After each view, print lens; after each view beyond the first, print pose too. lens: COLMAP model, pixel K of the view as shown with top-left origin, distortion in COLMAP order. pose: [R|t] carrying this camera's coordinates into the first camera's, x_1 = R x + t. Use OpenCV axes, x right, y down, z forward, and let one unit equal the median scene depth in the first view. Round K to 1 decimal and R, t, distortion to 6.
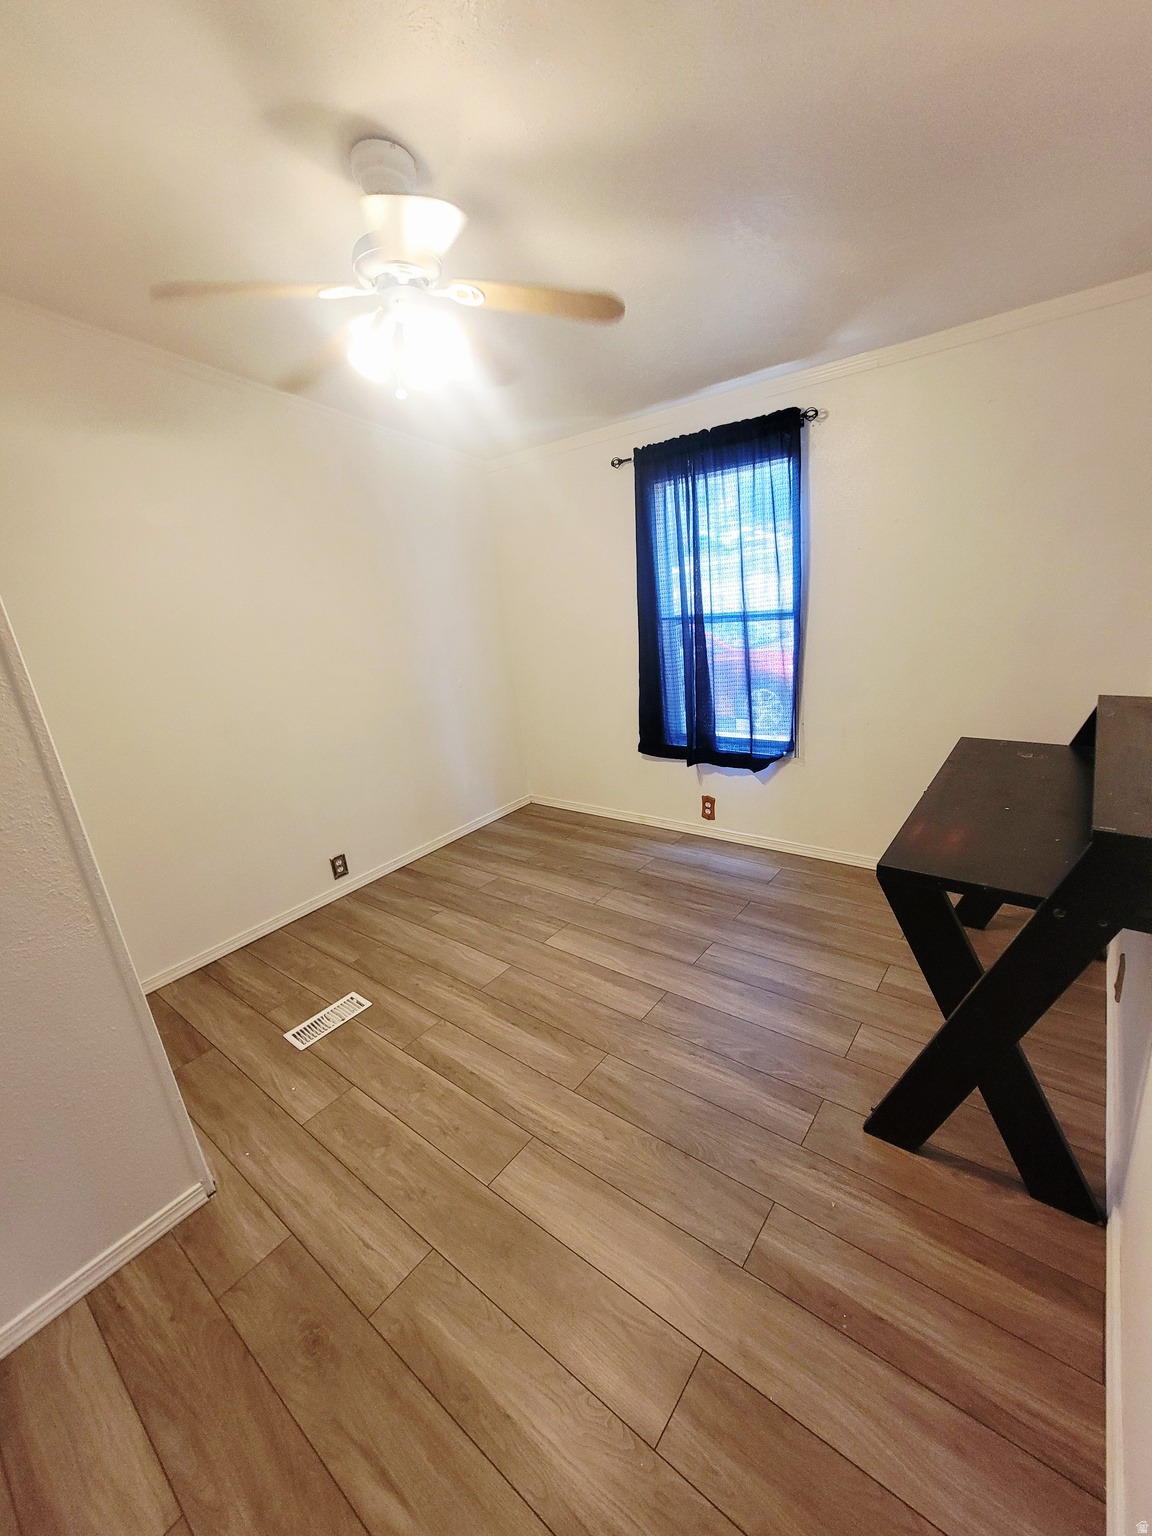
lens RADIAL K [[628.8, 0, 582.9], [0, 628.8, 763.3], [0, 0, 1]] dist [-0.005244, 0.002239]
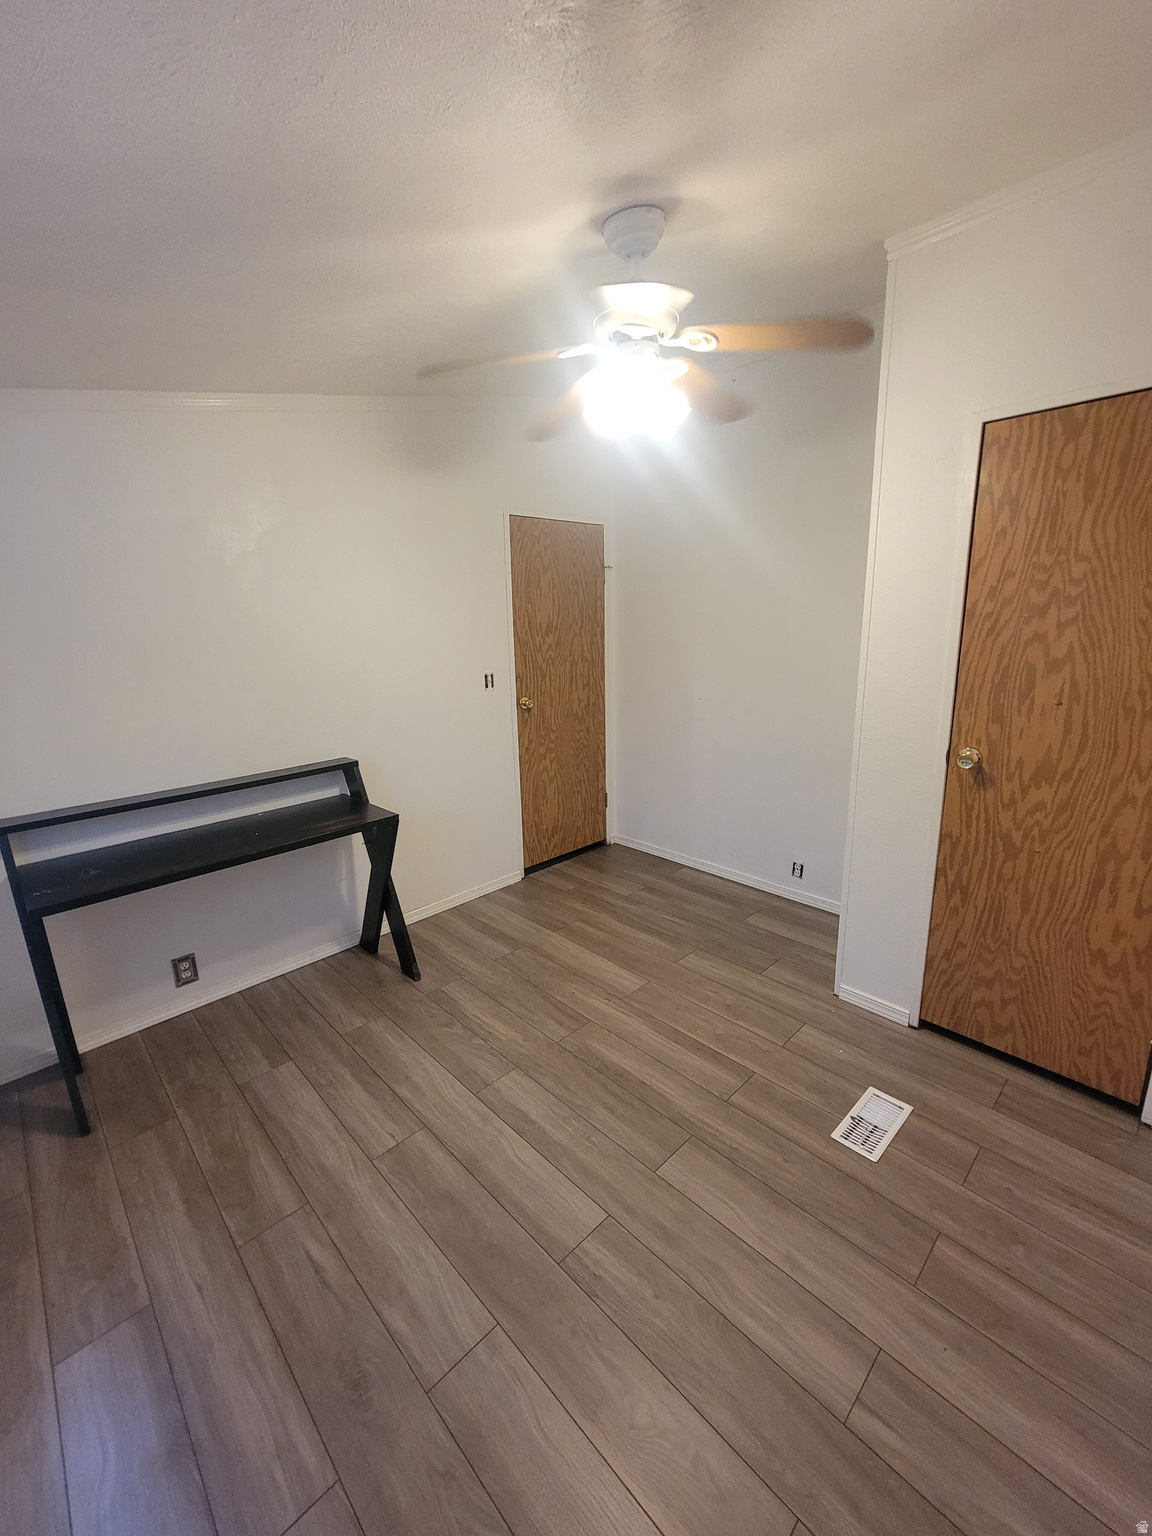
lens RADIAL K [[628.8, 0, 576.6], [0, 628.8, 765.3], [0, 0, 1]] dist [-0.005244, 0.002239]
pose [[-0.981590, 0.095309, 0.165524, -0.224040], [0.165542, 0.856803, 0.488349, -0.505576], [-0.095278, 0.506759, -0.856806, 1.659021]]
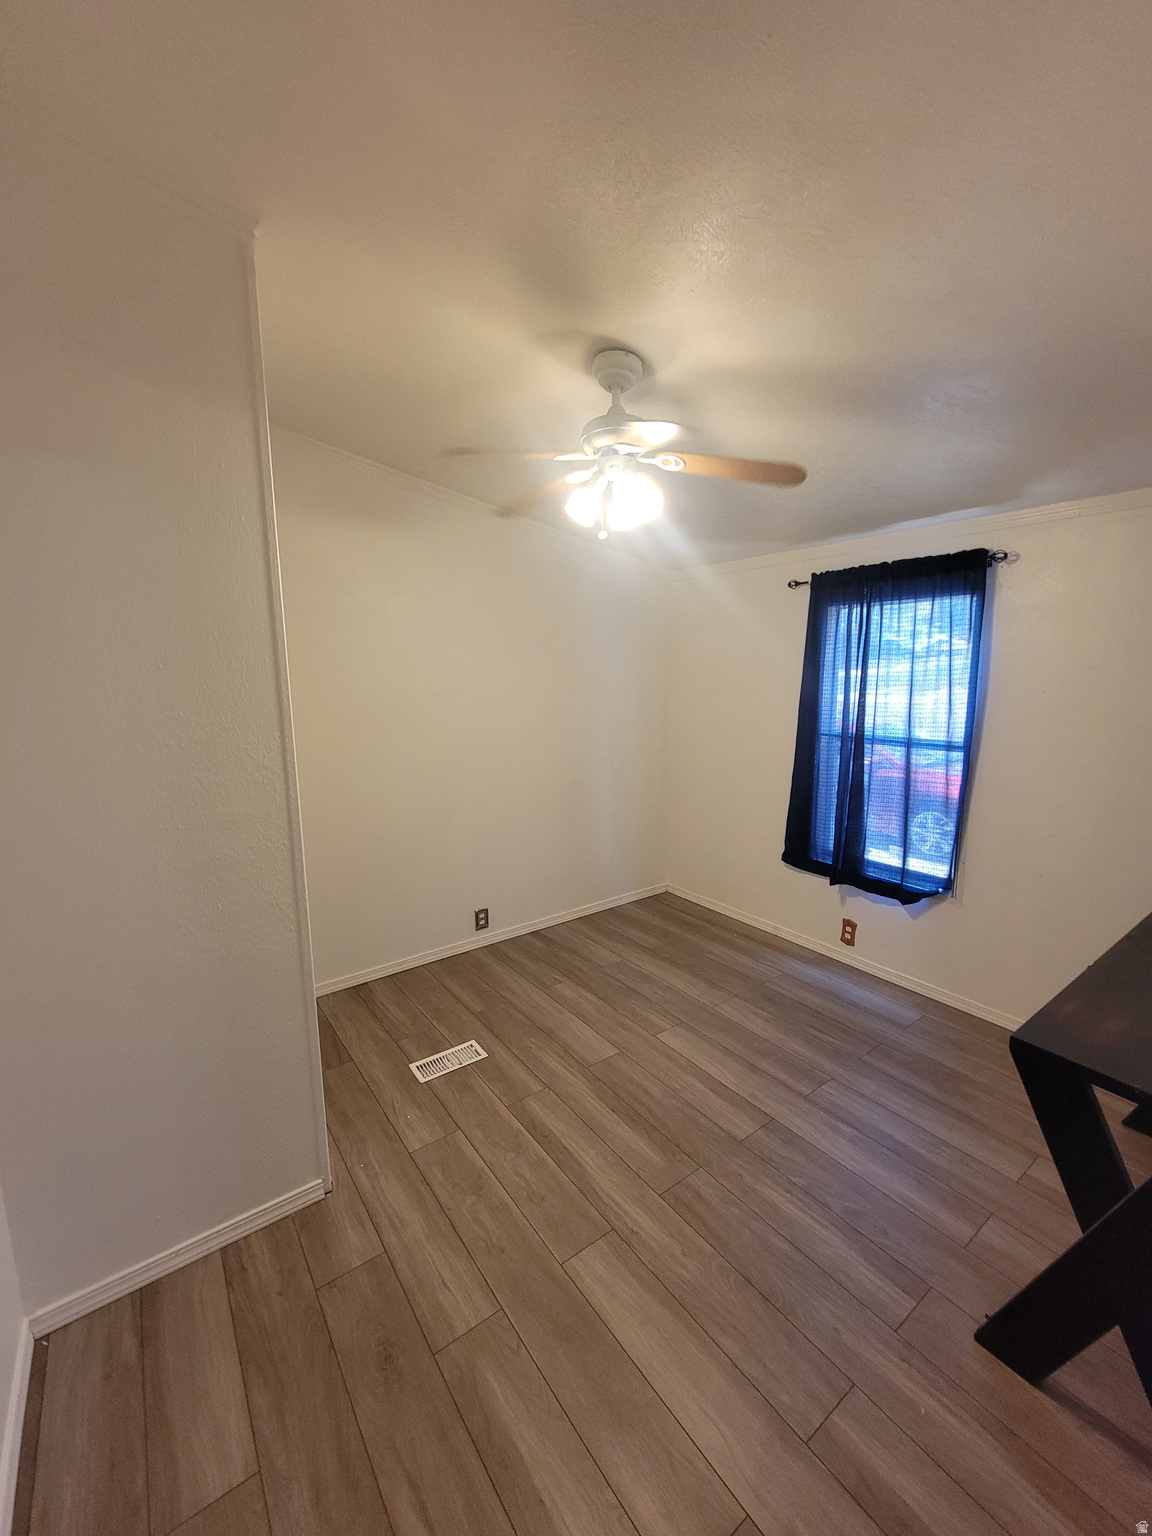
lens RADIAL K [[628.8, 0, 581.9], [0, 628.8, 764.7], [0, 0, 1]] dist [-0.005244, 0.002239]
pose [[0.959877, 0.133925, -0.246374, 0.018941], [-0.163126, 0.981306, -0.102121, -0.024658], [0.228092, 0.138213, 0.963780, -0.075742]]
